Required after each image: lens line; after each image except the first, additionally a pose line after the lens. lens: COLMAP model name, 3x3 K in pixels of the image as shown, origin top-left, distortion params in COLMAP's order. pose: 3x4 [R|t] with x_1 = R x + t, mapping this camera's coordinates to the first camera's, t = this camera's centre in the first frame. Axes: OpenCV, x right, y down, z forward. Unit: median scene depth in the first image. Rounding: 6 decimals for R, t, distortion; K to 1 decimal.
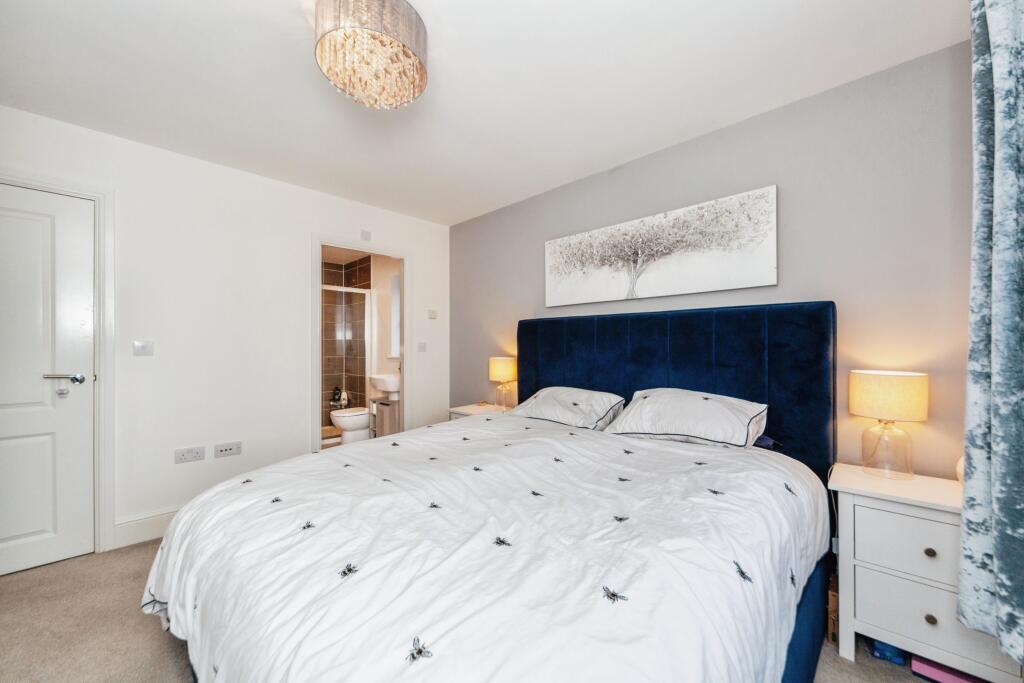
lens RADIAL K [[396.5, 0, 512.0], [0, 396.5, 341.5], [0, 0, 1]] dist [0.000309, 0.000030]
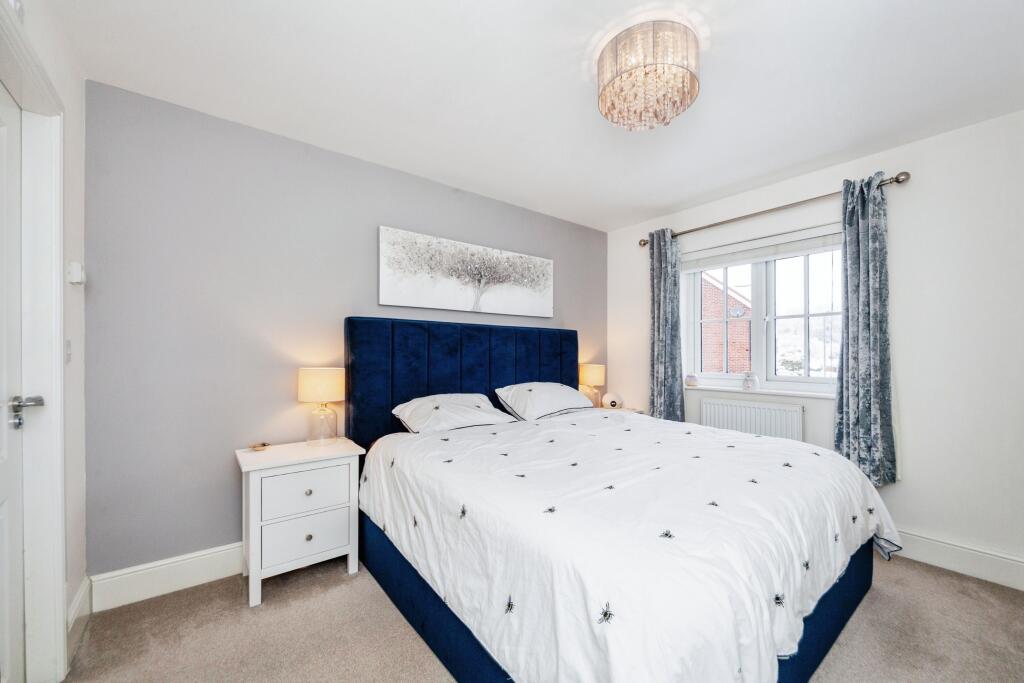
lens RADIAL K [[396.5, 0, 512.0], [0, 396.5, 341.5], [0, 0, 1]] dist [0.000309, 0.000030]
pose [[0.125598, 0.032309, 0.991555, -0.819710], [-0.016052, 0.999405, -0.030532, 0.013694], [-0.991951, -0.012082, 0.126041, 0.728603]]
